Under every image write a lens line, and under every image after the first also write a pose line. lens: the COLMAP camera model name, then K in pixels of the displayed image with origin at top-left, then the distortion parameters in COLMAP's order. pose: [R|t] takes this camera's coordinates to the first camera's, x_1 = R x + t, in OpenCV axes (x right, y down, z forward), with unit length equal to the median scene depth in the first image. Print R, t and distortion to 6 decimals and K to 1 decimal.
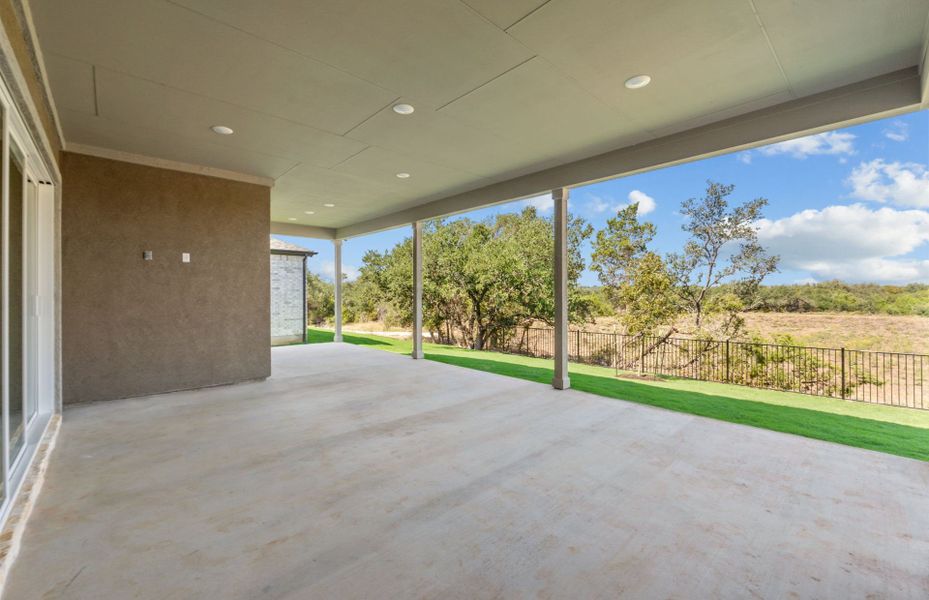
lens RADIAL K [[390.4, 0, 465.3], [0, 390.4, 293.4], [0, 0, 1]] dist [-0.001020, 0.000511]
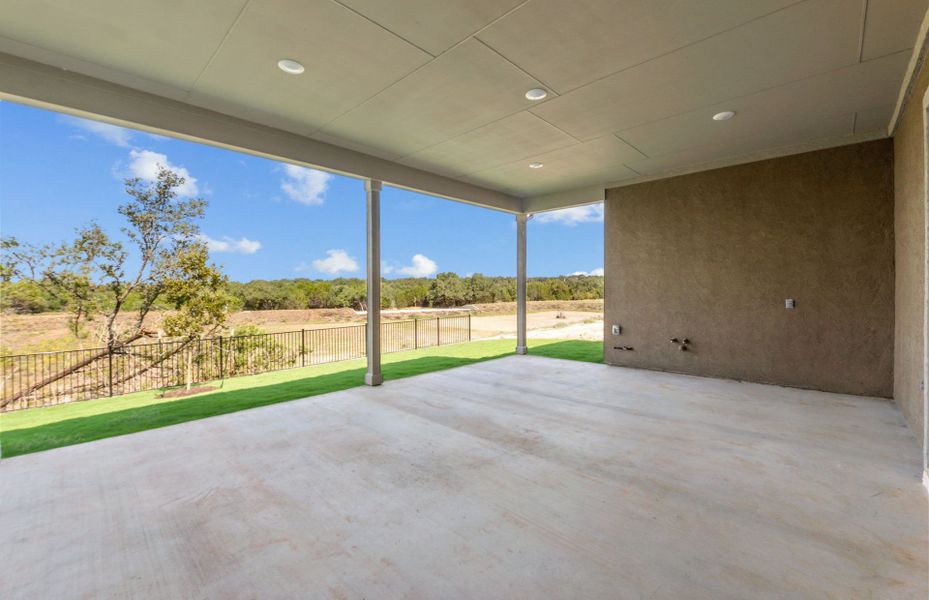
lens RADIAL K [[390.4, 0, 463.9], [0, 390.4, 293.0], [0, 0, 1]] dist [-0.001020, 0.000511]
pose [[-0.070561, -0.004677, 0.997496, -1.105143], [0.007472, 0.999958, 0.005217, 0.011586], [-0.997479, 0.007822, -0.070524, 1.237566]]
